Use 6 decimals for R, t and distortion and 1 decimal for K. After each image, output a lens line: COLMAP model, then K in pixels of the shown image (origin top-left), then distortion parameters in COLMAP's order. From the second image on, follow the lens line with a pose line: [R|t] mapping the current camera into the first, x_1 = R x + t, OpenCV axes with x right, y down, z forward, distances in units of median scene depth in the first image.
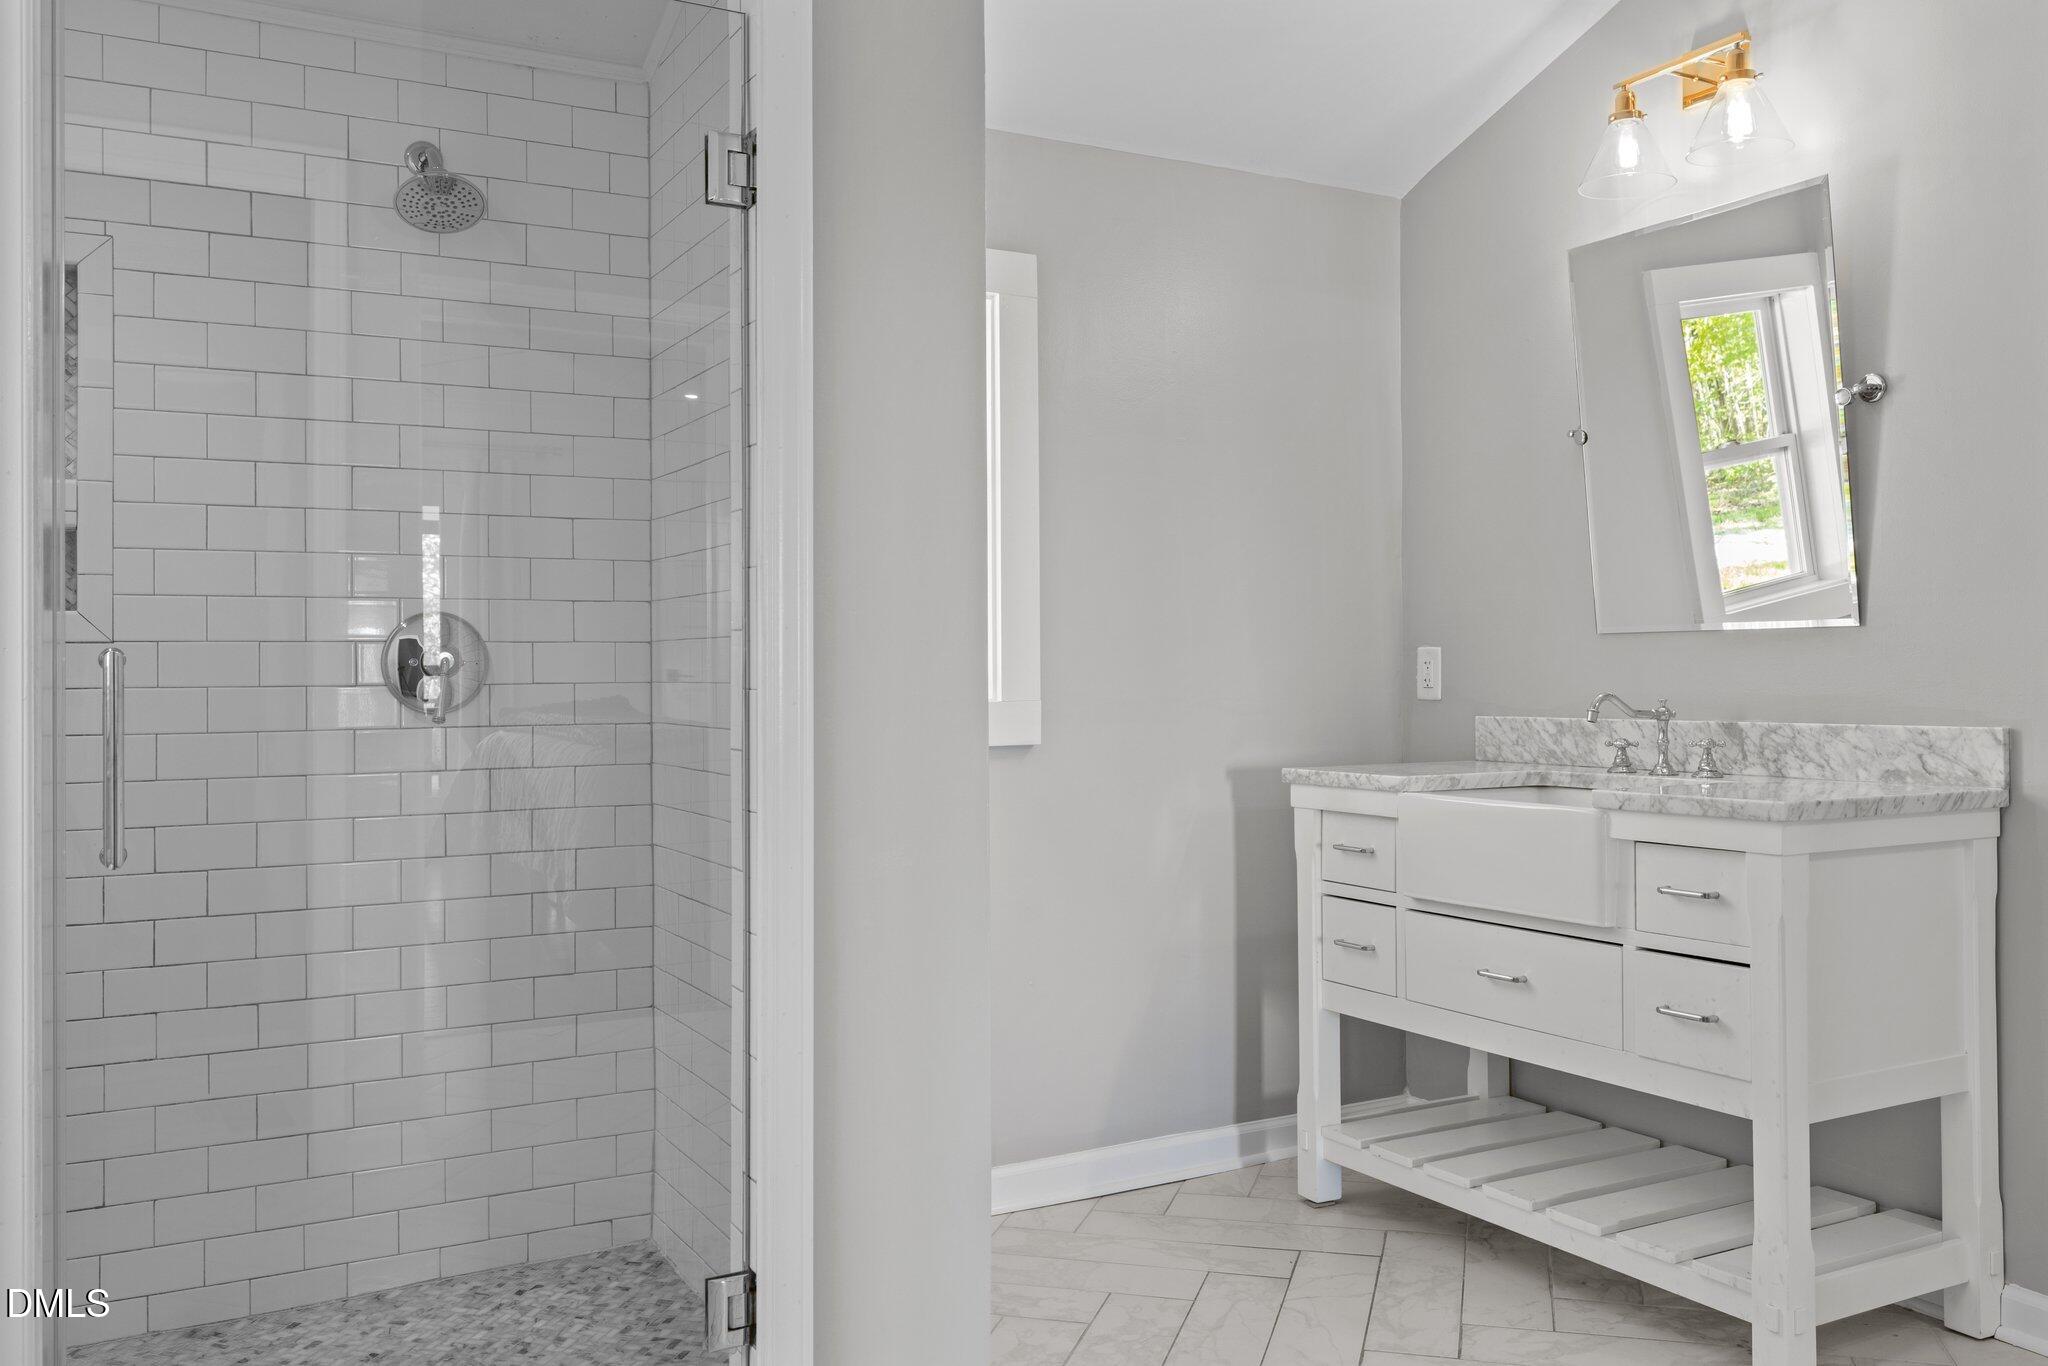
lens RADIAL K [[1674.0, 0, 1020.1], [0, 1674.0, 646.7], [0, 0, 1]] dist [-0.000037, -0.005879]
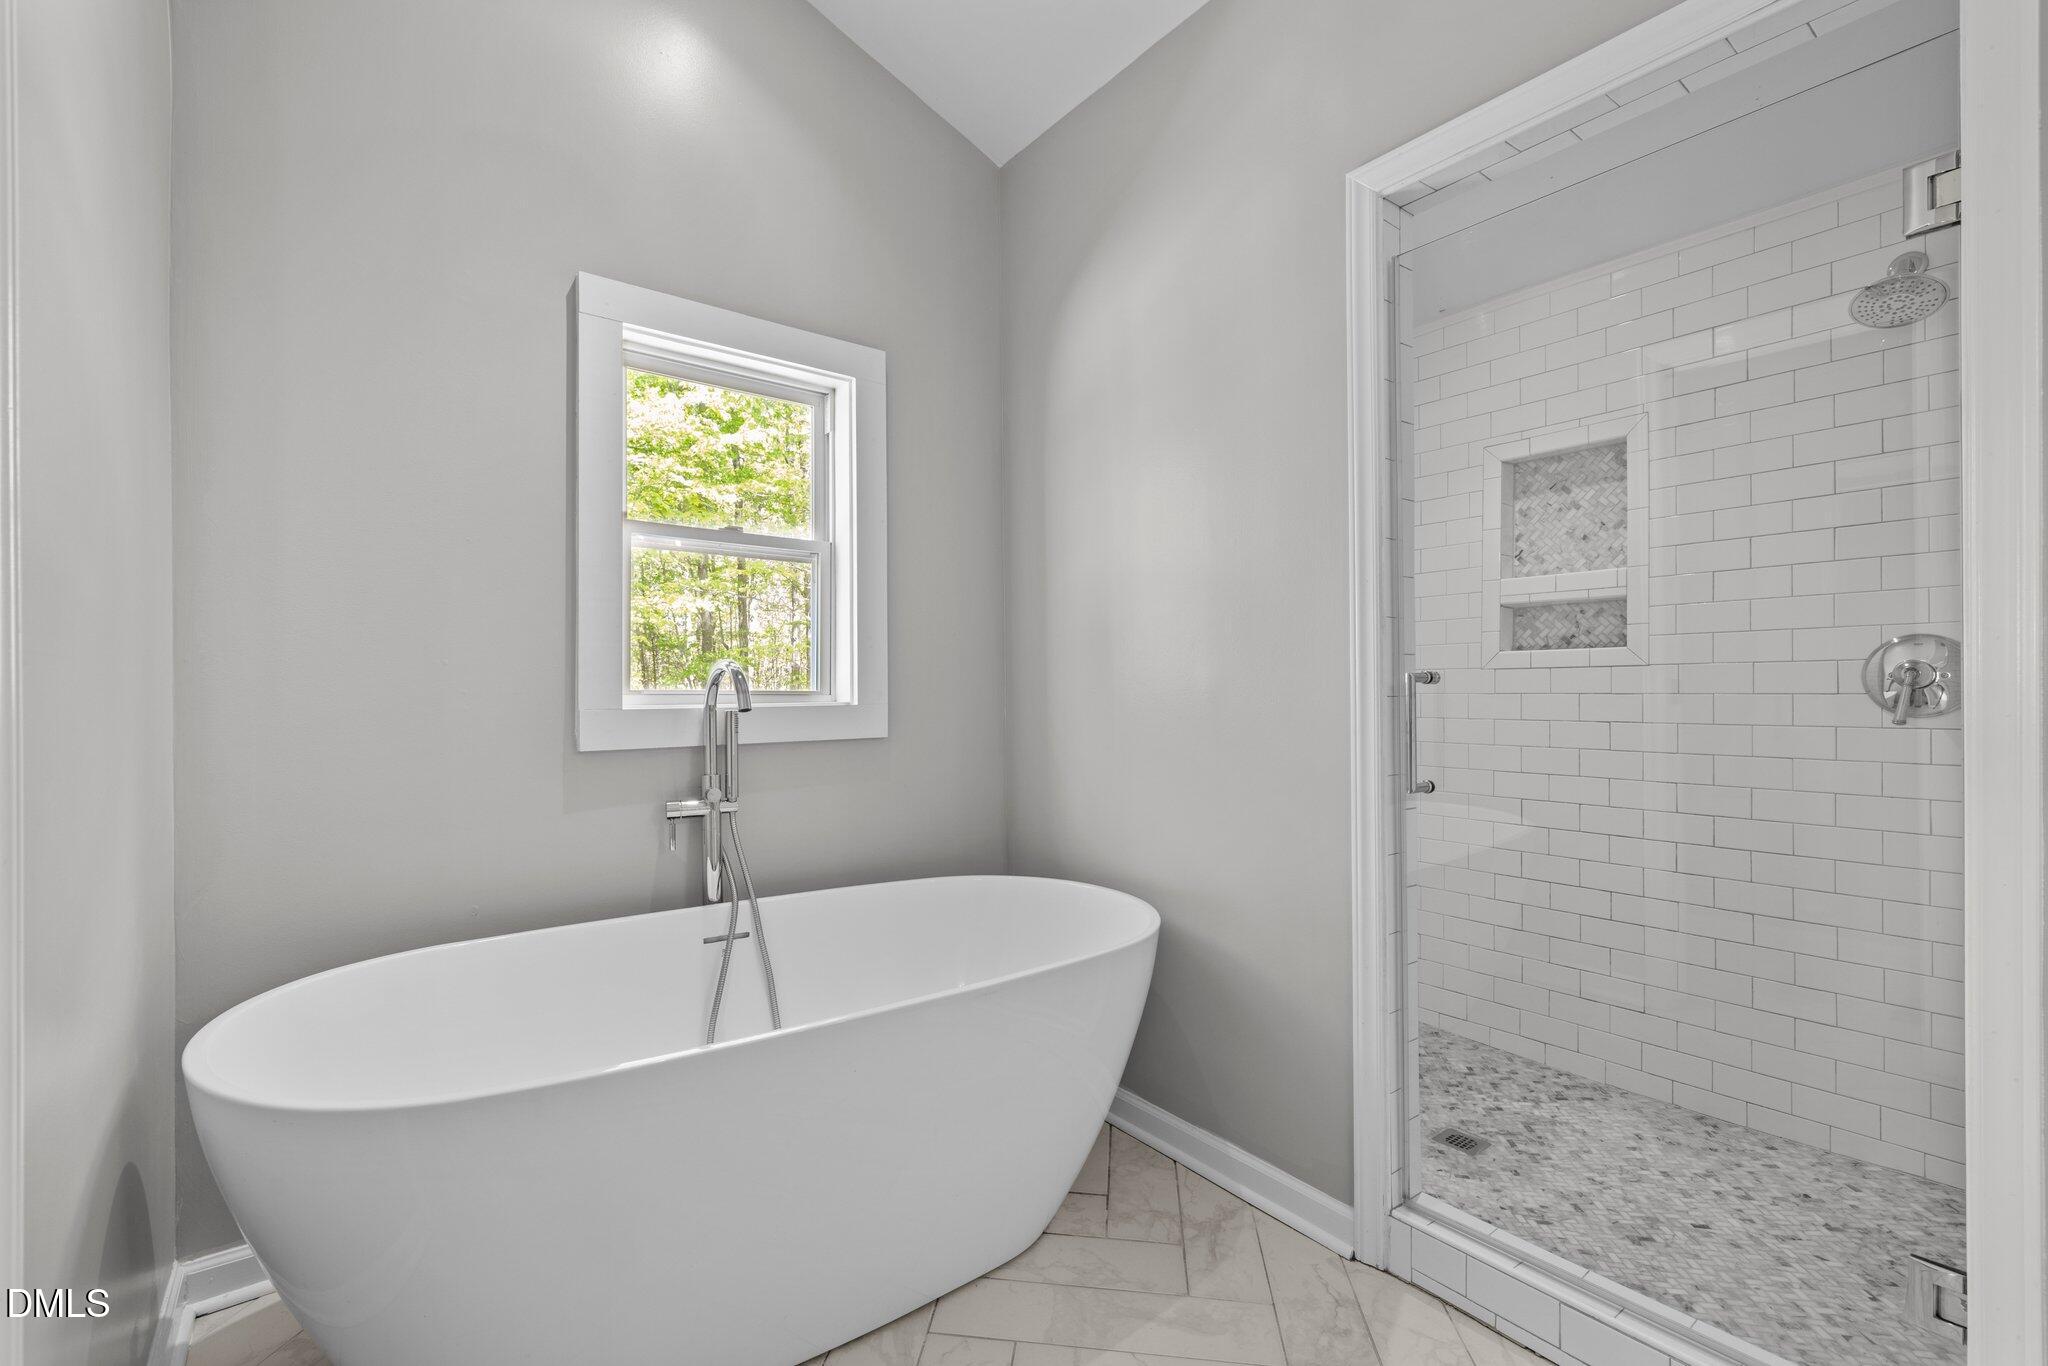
lens RADIAL K [[897.7, 0, 1020.1], [0, 897.7, 689.3], [0, 0, 1]] dist [0.000135, 0.000507]
pose [[0.153222, 0.005017, -0.988179, 0.208725], [0.016577, 0.999833, 0.007646, 0.003616], [0.988053, -0.017553, 0.153113, 0.260725]]
